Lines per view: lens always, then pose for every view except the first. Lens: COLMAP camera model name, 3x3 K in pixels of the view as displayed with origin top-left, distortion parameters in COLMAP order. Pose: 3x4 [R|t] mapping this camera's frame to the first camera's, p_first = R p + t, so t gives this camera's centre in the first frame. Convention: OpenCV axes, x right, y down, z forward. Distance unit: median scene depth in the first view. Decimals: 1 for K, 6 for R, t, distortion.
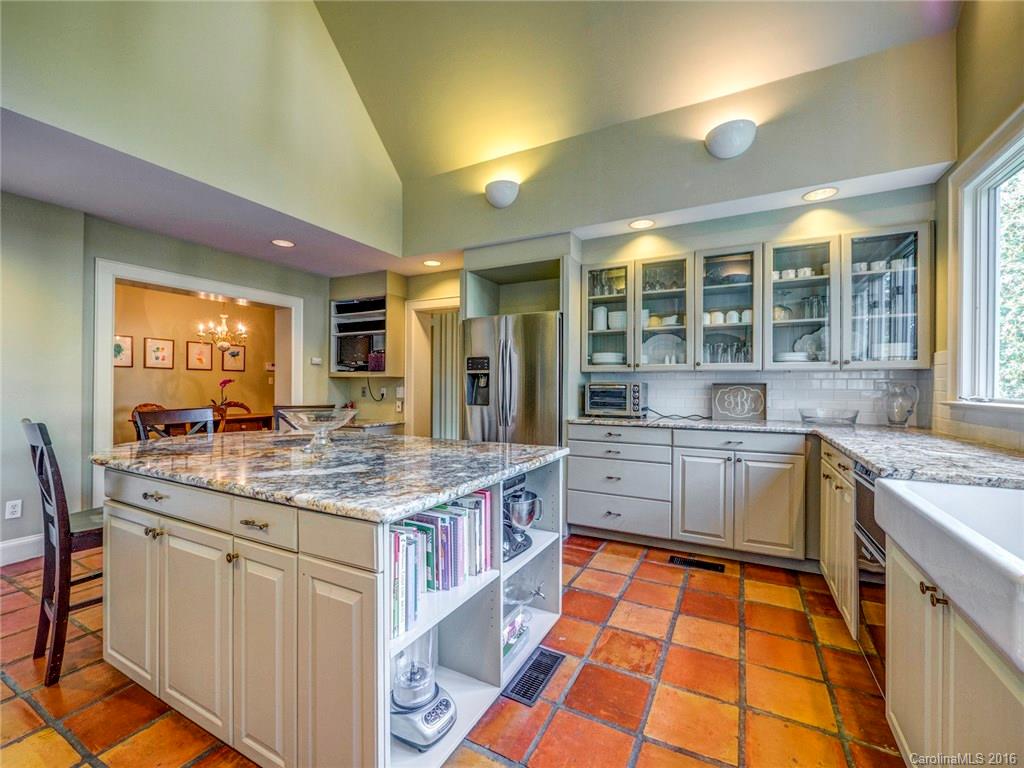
lens RADIAL K [[437.1, 0, 519.3], [0, 437.1, 385.6], [0, 0, 1]] dist [-0.002085, 0.000175]
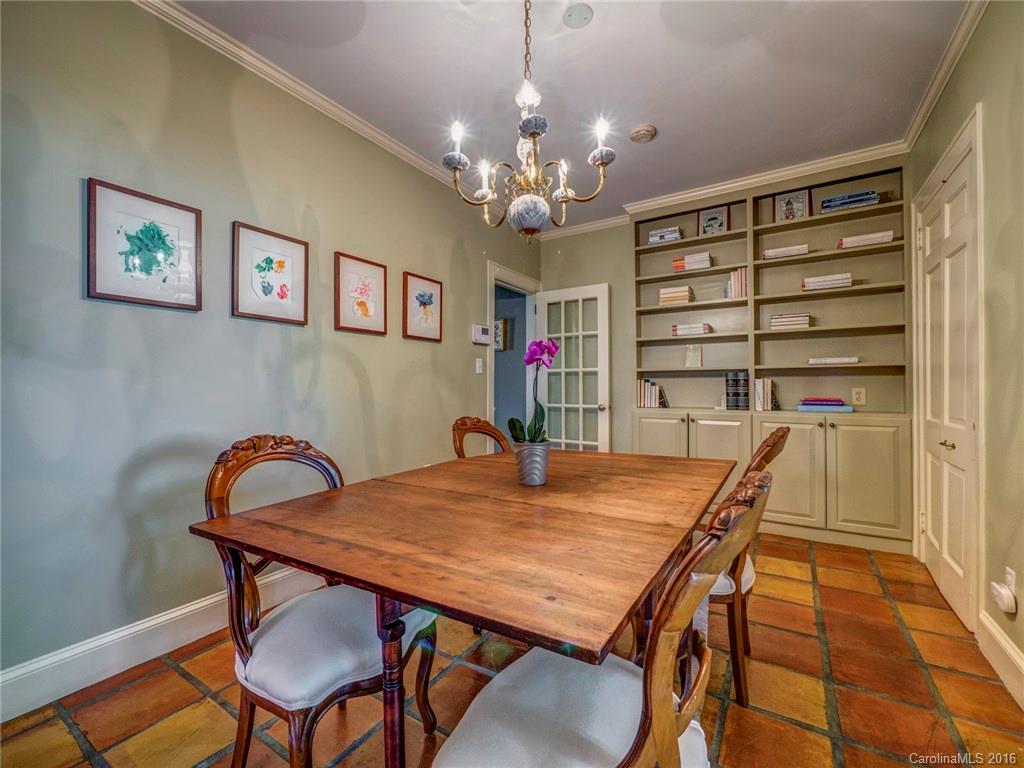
lens RADIAL K [[437.1, 0, 504.1], [0, 437.1, 387.4], [0, 0, 1]] dist [-0.002085, 0.000175]
pose [[0.986825, -0.011575, -0.161374, -0.547681], [0.011546, 0.999933, -0.001118, 0.014765], [0.161376, -0.000760, 0.986893, 0.640469]]
